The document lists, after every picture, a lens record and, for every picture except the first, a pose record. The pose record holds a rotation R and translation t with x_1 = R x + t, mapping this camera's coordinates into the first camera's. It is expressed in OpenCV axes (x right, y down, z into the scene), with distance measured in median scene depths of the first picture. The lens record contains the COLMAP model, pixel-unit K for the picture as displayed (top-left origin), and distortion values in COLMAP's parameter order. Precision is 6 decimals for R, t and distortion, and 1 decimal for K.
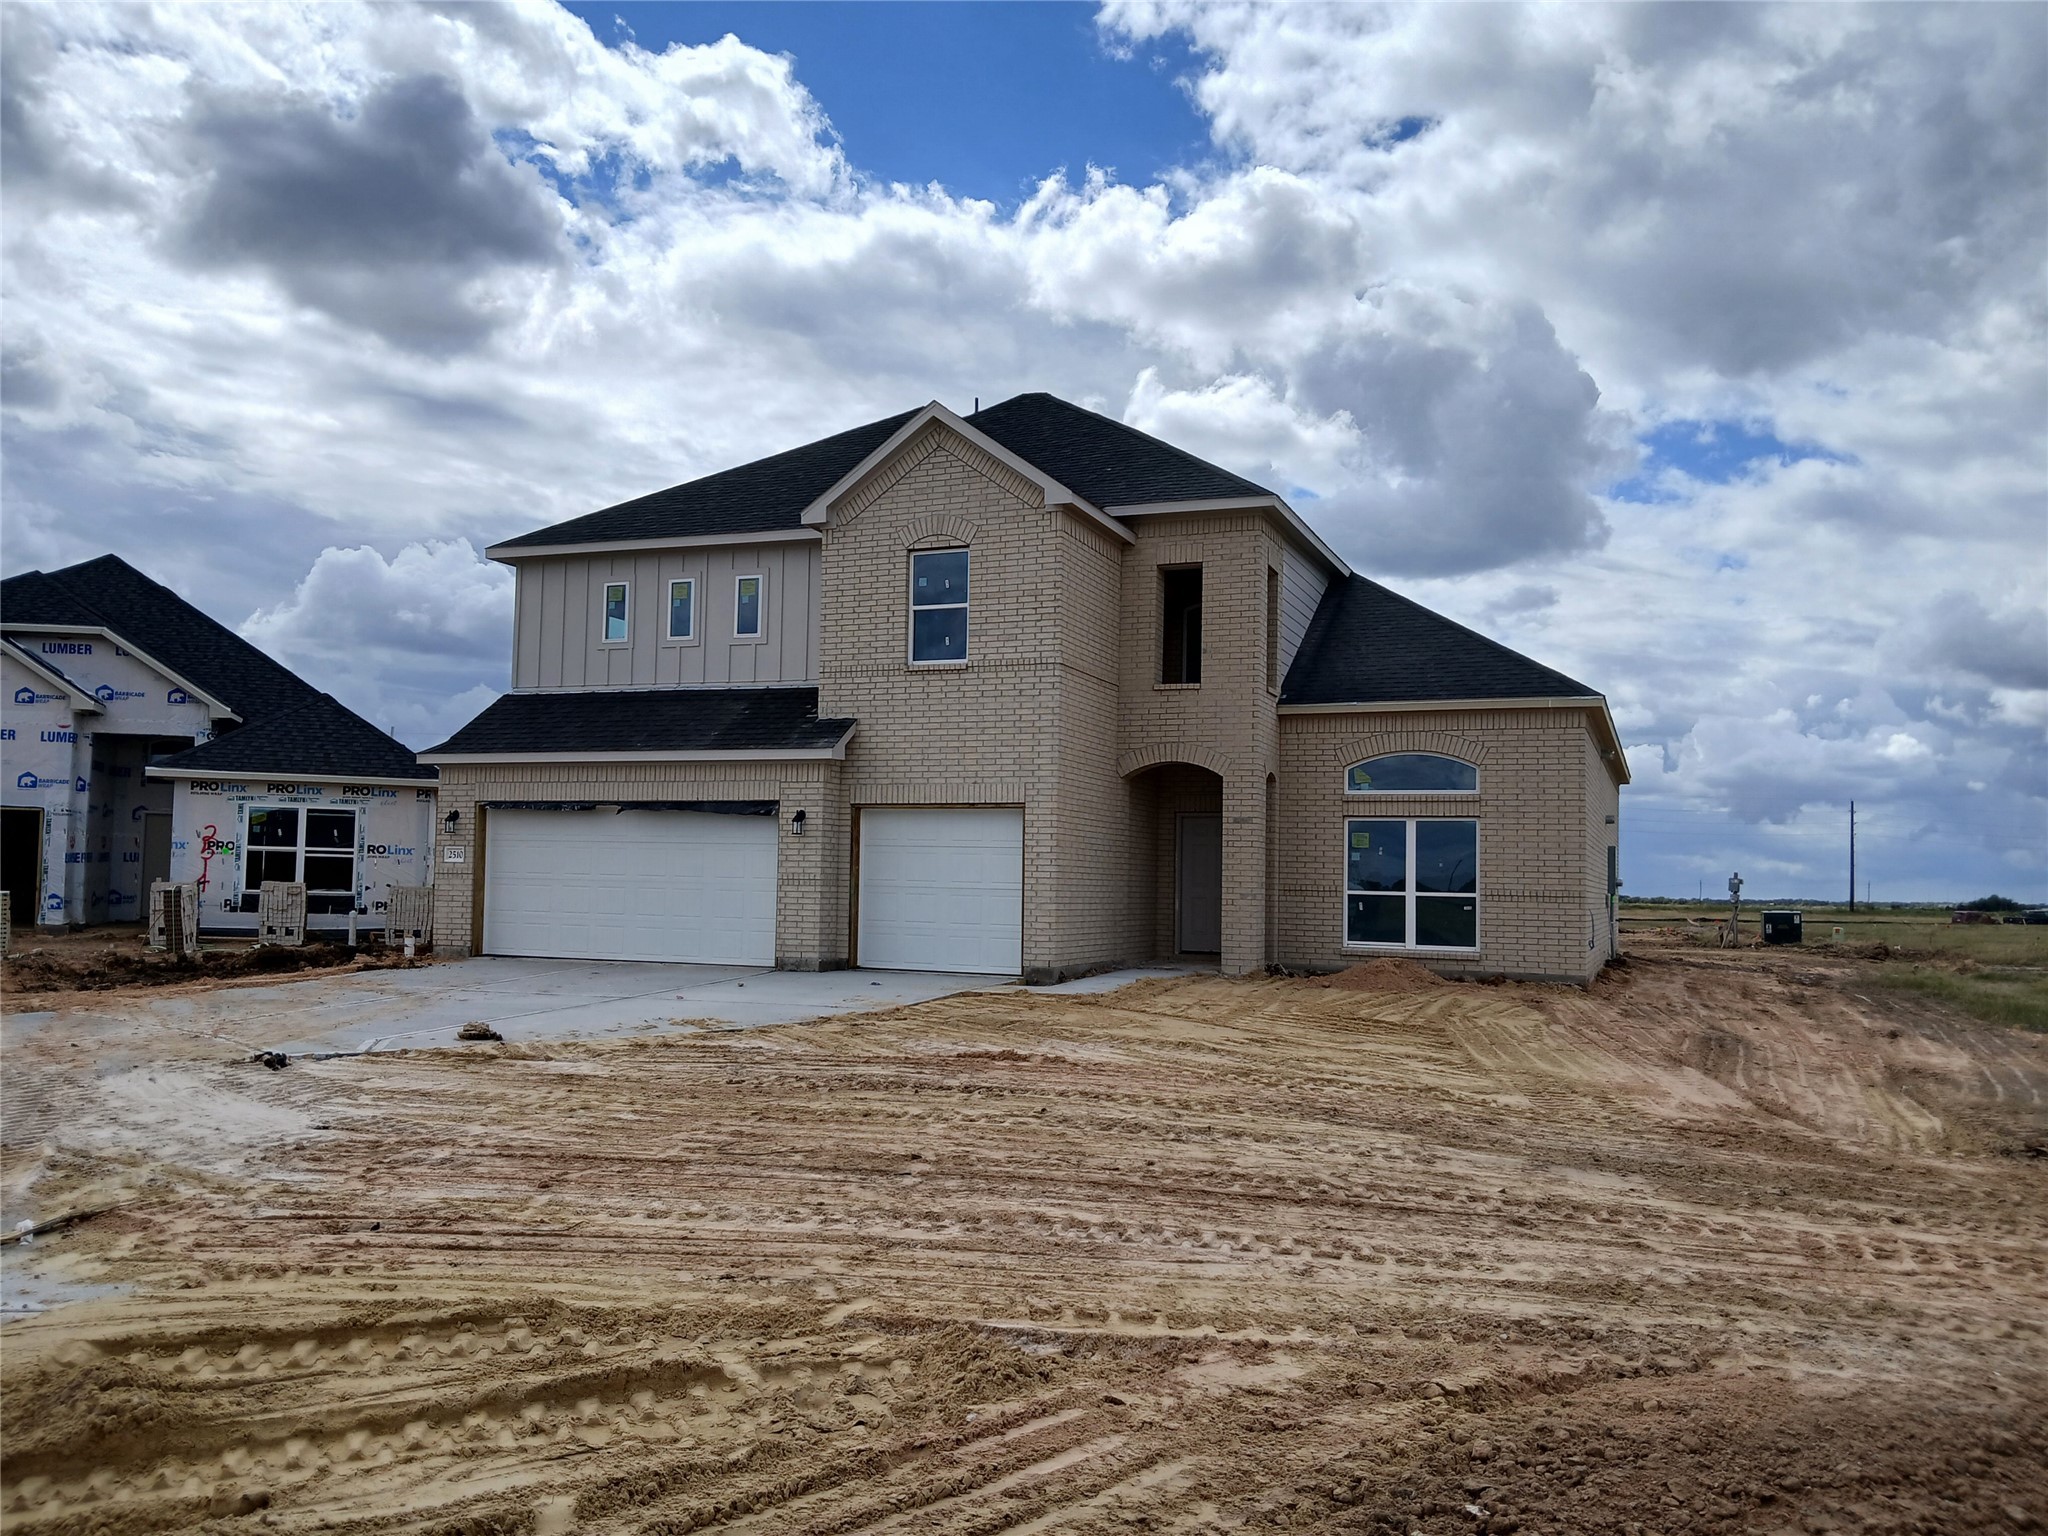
lens RADIAL K [[1622.6, 0, 1031.0], [0, 1622.6, 821.8], [0, 0, 1]] dist [-0.016970, -0.000533]
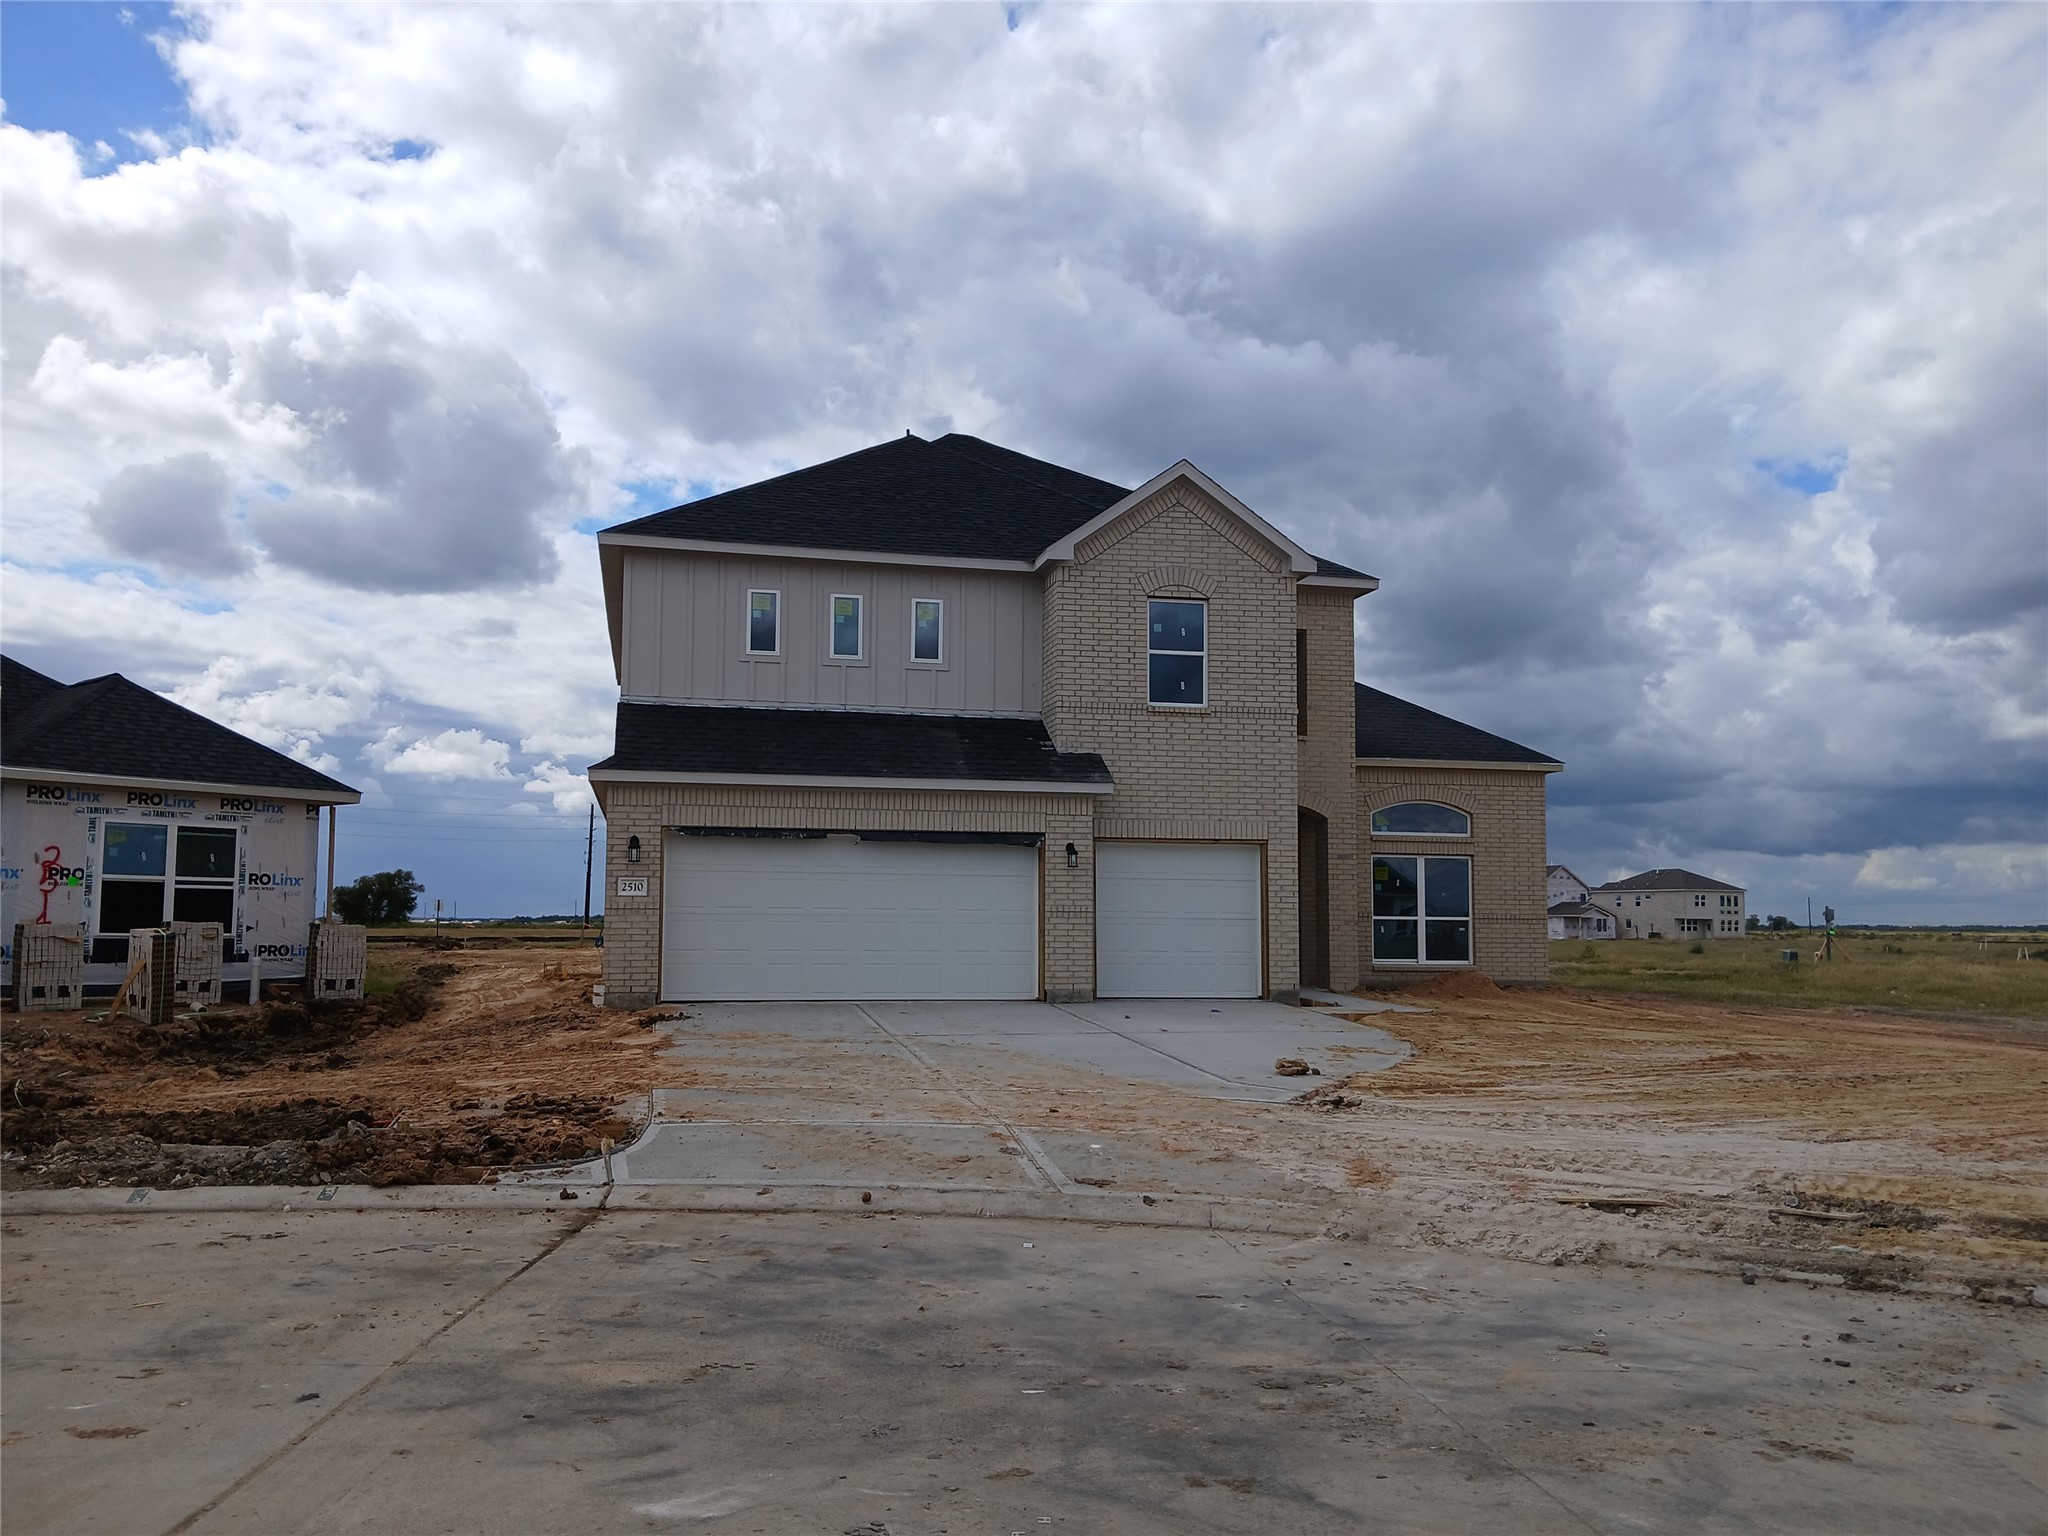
lens RADIAL K [[1593.6, 0, 1015.6], [0, 1593.6, 779.2], [0, 0, 1]] dist [-0.034219, -0.018119]
pose [[0.819133, 0.036529, 0.572439, -0.691509], [-0.012500, 0.998870, -0.045854, -0.001112], [-0.573468, 0.030405, 0.818664, 0.198434]]
